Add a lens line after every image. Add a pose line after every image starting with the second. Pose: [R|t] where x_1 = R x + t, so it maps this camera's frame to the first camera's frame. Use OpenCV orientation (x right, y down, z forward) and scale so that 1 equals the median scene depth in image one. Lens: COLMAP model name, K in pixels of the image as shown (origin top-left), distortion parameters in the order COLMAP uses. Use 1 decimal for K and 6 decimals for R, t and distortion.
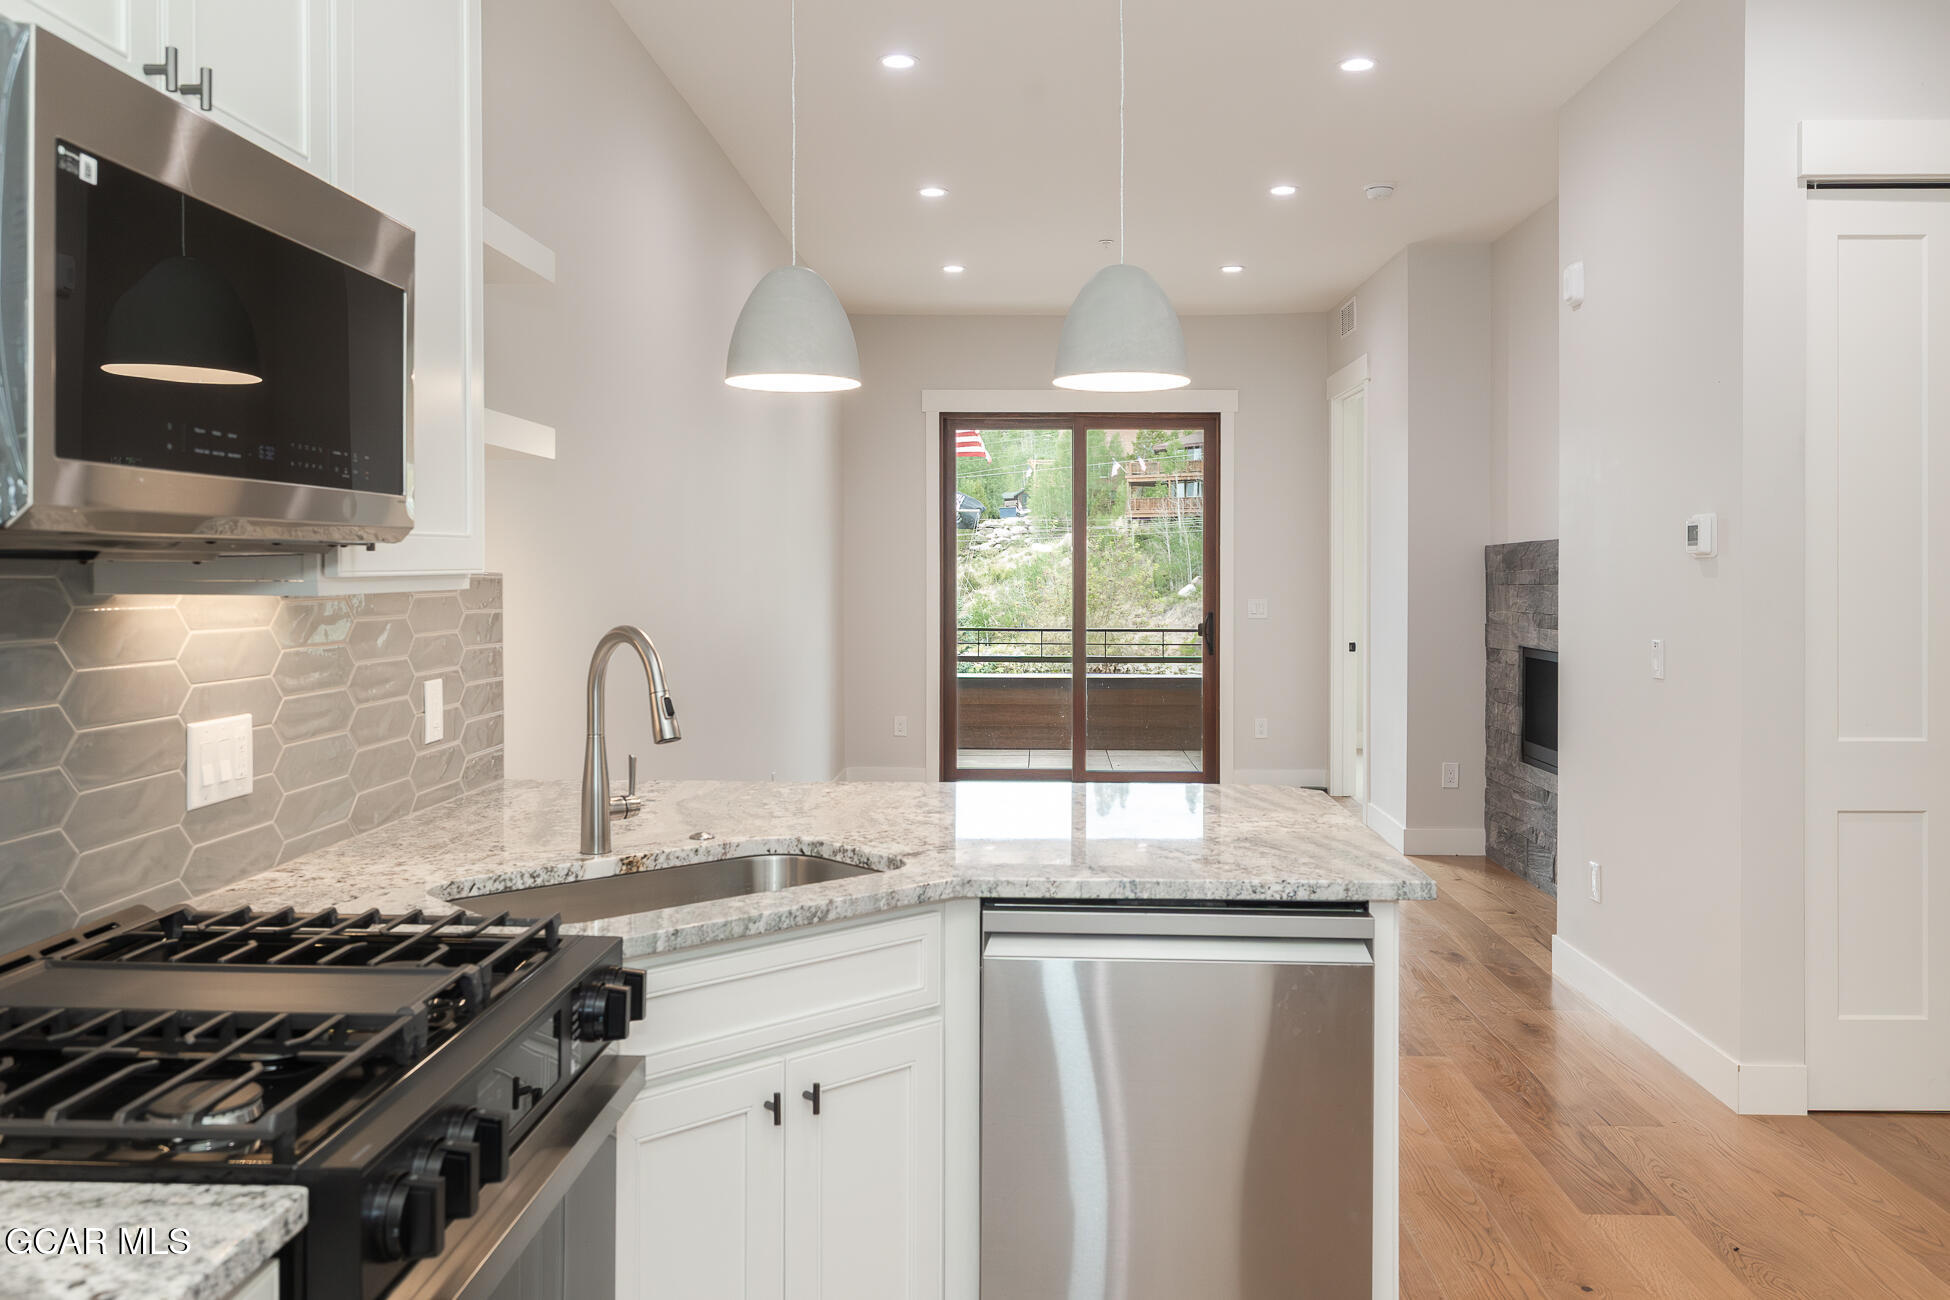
lens RADIAL K [[1545.9, 0, 986.9], [0, 1545.9, 560.9], [0, 0, 1]] dist [0.010466, -0.005777]
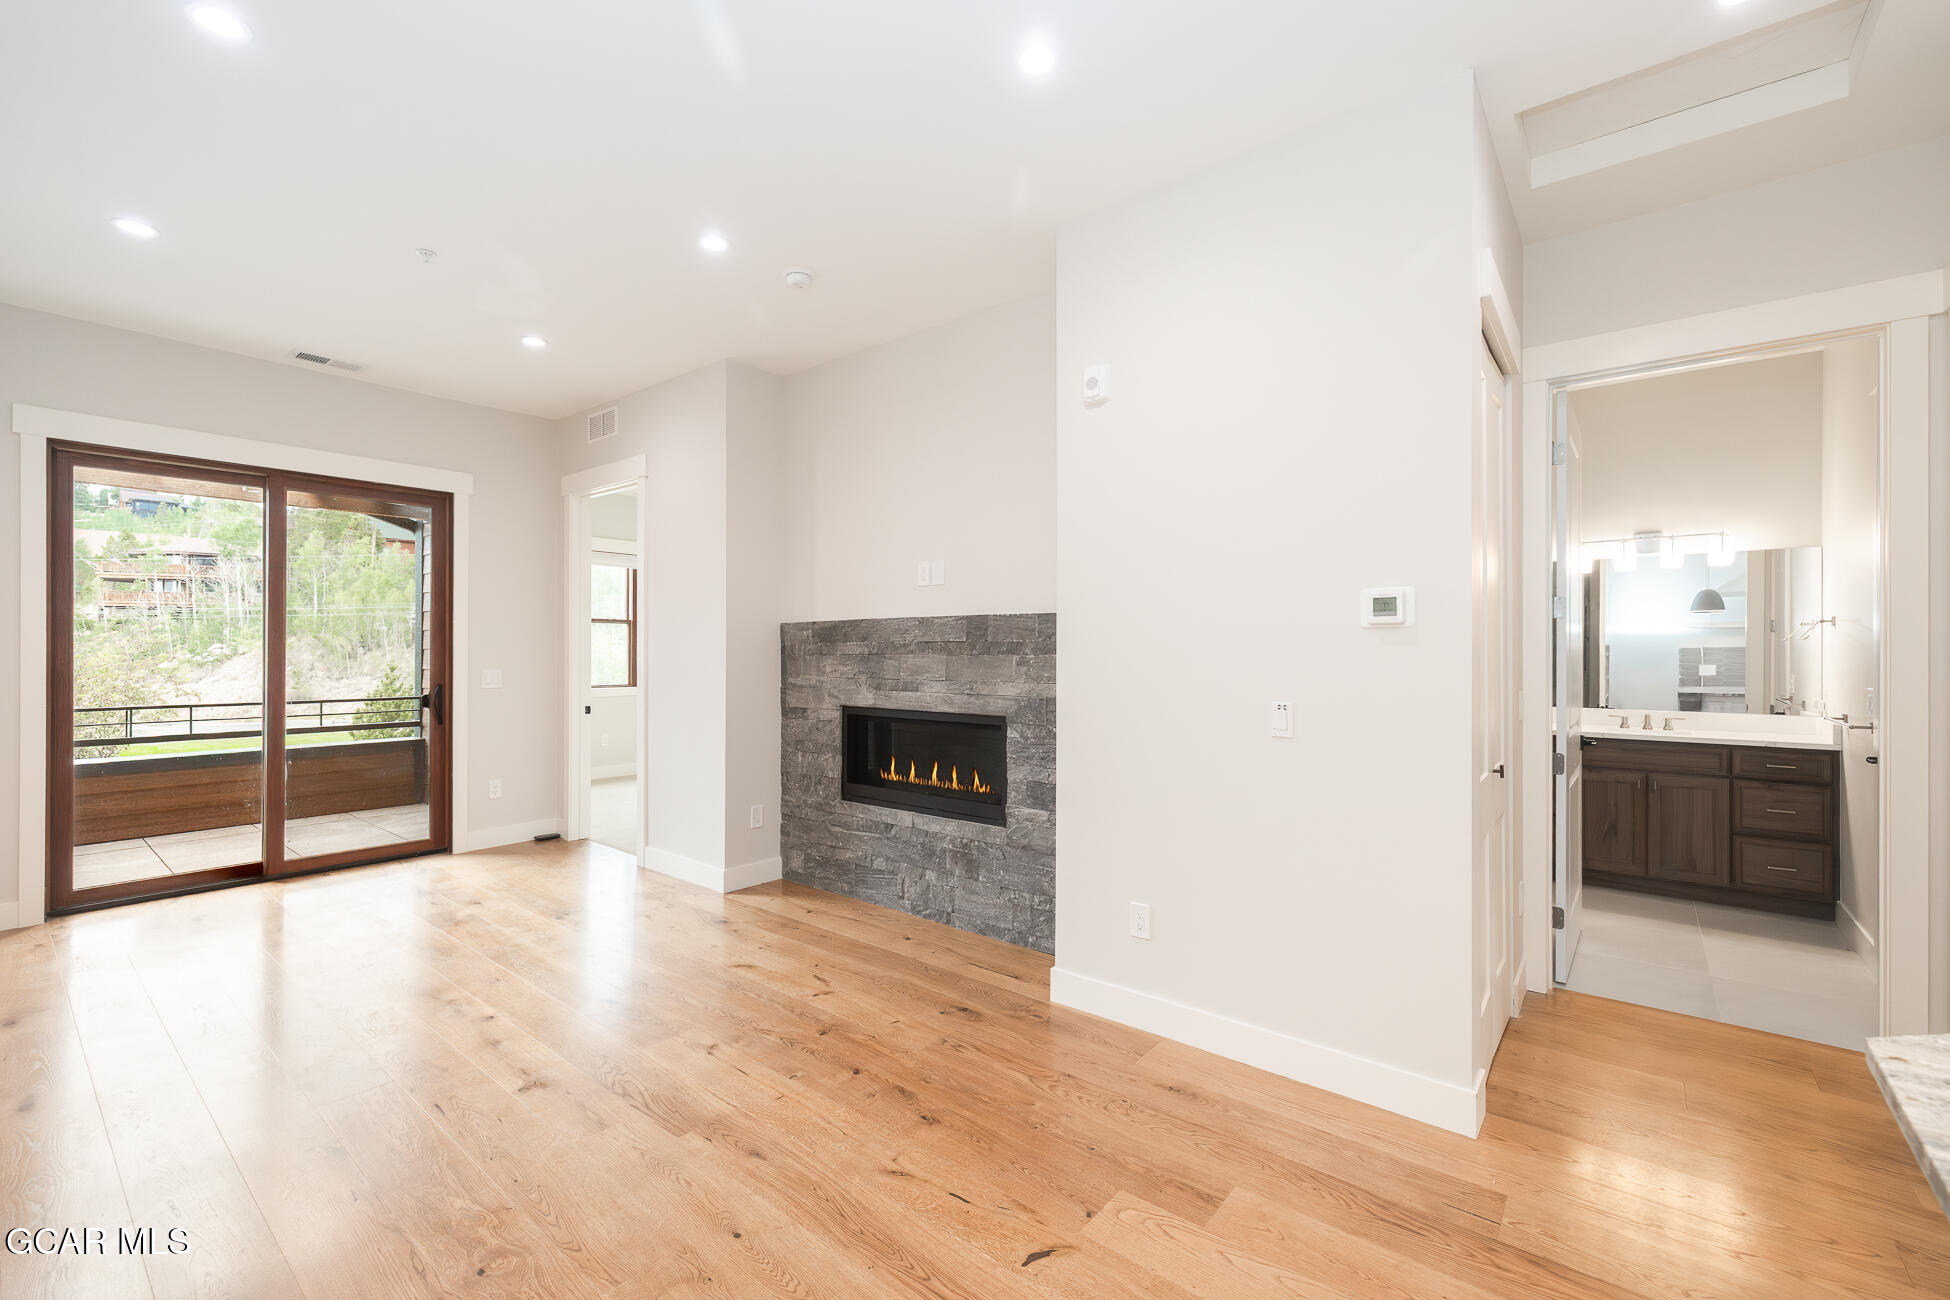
lens RADIAL K [[828.0, 0, 984.6], [0, 828.0, 646.0], [0, 0, 1]] dist [0.001909, -0.000325]
pose [[0.604340, 0.001483, 0.796725, -0.237569], [-0.003743, 0.999993, 0.000977, 0.015831], [-0.796717, -0.003573, 0.604342, 1.154968]]
